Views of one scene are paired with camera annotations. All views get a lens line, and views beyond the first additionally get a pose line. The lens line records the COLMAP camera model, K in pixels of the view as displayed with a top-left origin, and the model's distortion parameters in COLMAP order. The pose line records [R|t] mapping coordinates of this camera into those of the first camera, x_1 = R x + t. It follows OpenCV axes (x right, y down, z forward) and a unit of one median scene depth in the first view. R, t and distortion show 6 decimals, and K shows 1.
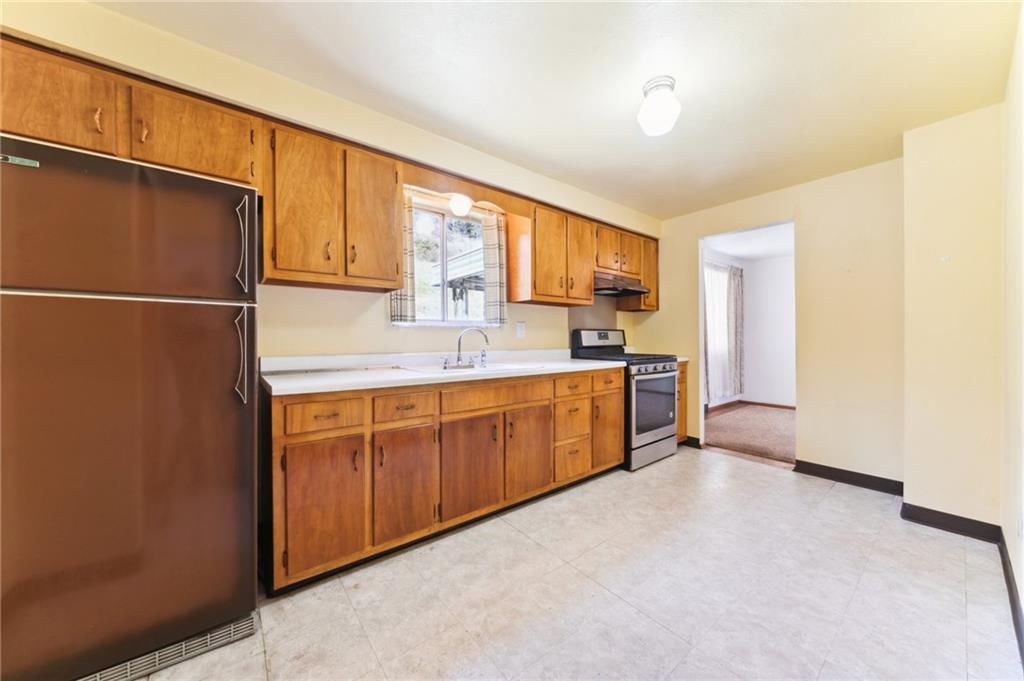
lens RADIAL K [[359.1, 0, 510.6], [0, 359.1, 338.7], [0, 0, 1]] dist [0.001490, 0.000173]
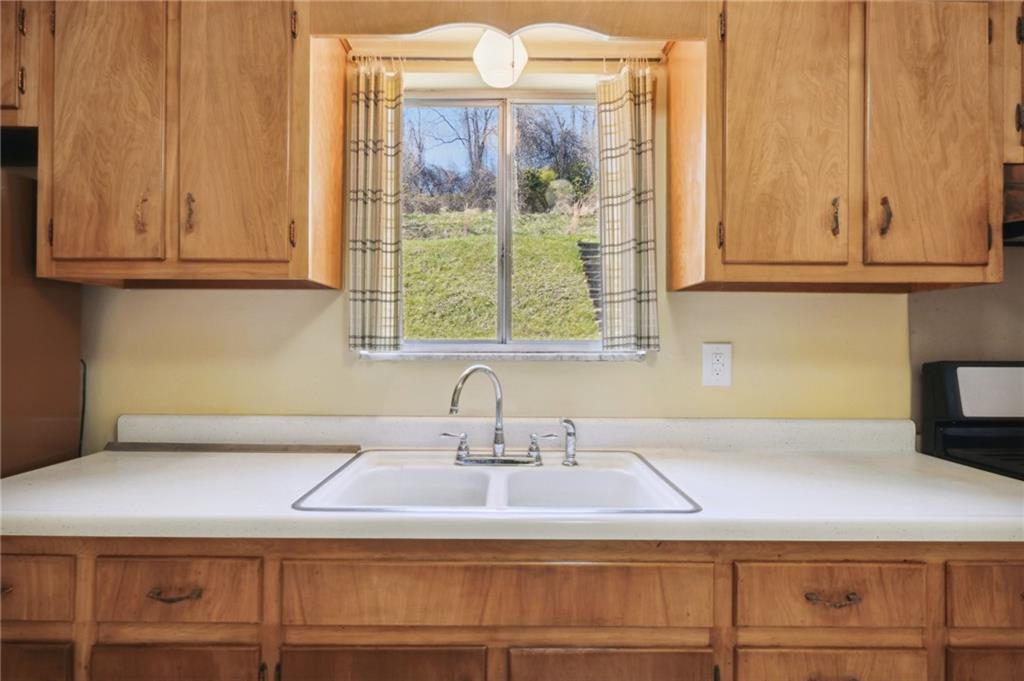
lens RADIAL K [[498.7, 0, 511.3], [0, 498.7, 338.8], [0, 0, 1]] dist [0.003385, -0.000269]
pose [[0.783957, 0.005179, -0.620794, 0.240271], [-0.009179, 0.999953, -0.003250, -0.061177], [0.620748, 0.008246, 0.783967, 0.621008]]
